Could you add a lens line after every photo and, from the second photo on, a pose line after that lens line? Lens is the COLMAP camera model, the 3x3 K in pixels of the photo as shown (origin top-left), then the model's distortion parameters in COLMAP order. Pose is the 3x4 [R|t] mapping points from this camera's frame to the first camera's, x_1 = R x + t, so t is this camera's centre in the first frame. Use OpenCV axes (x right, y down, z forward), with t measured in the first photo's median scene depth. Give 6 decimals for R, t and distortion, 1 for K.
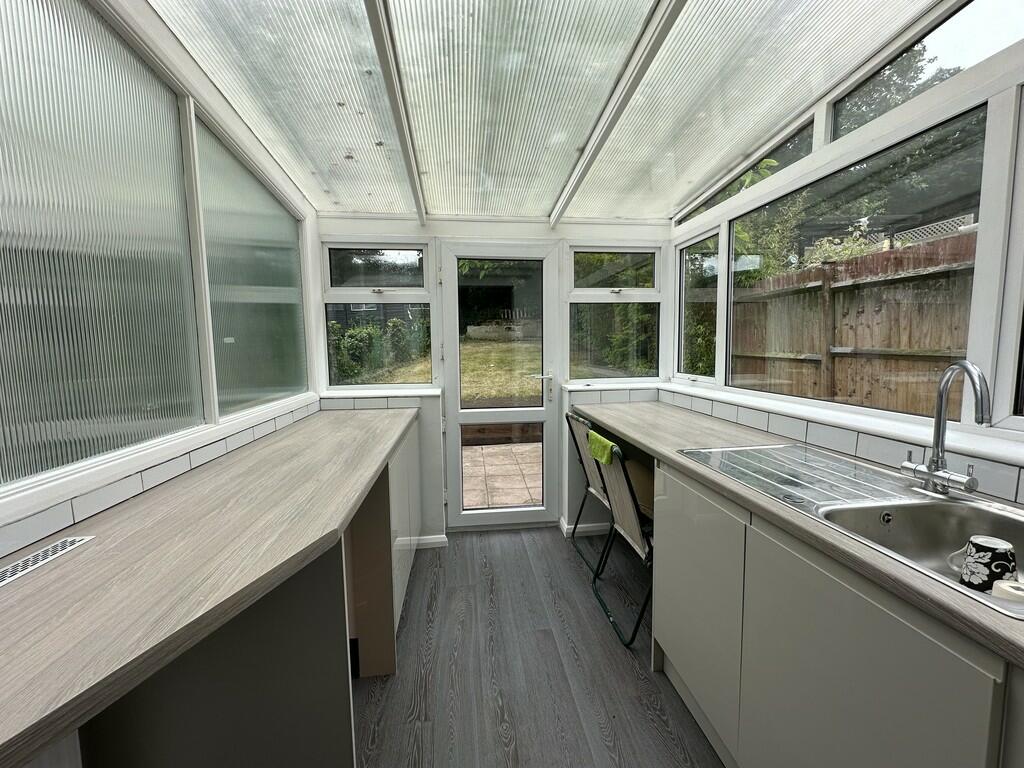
lens RADIAL K [[409.9, 0, 512.0], [0, 409.9, 384.0], [0, 0, 1]] dist [-0.000501, 0.000304]
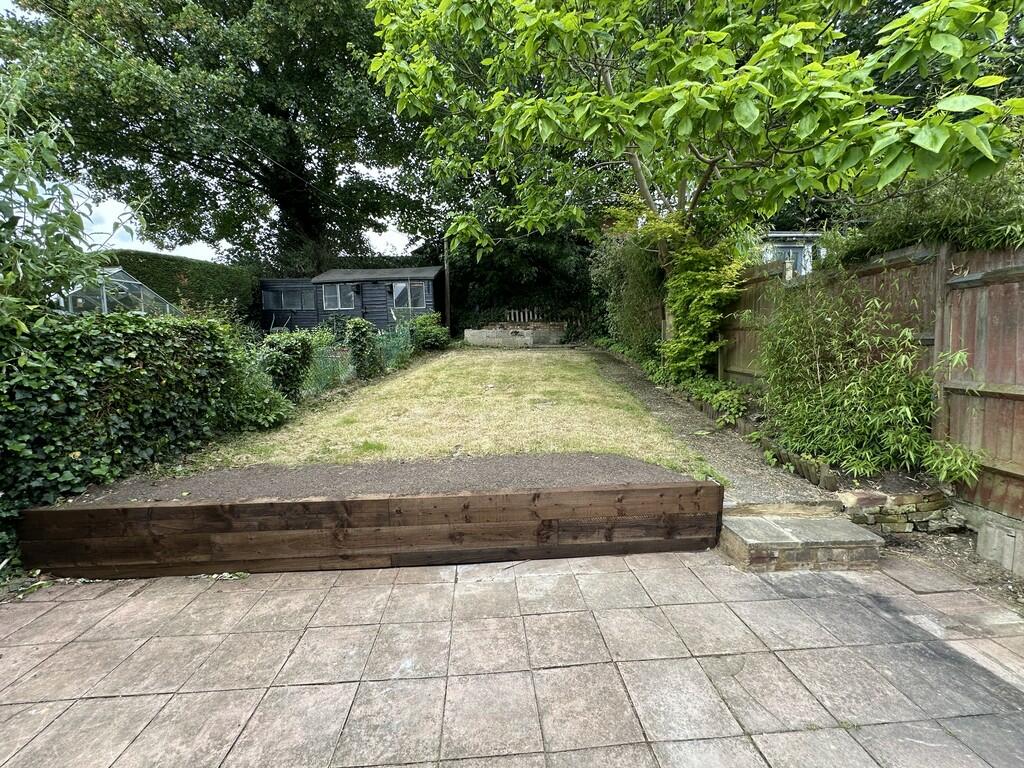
lens RADIAL K [[409.9, 0, 512.0], [0, 409.9, 384.0], [0, 0, 1]] dist [-0.000501, 0.000304]
pose [[0.999808, 0.008259, -0.017787, 0.000353], [-0.008446, 0.999910, -0.010467, -0.040036], [0.017699, 0.010615, 0.999787, 0.294115]]
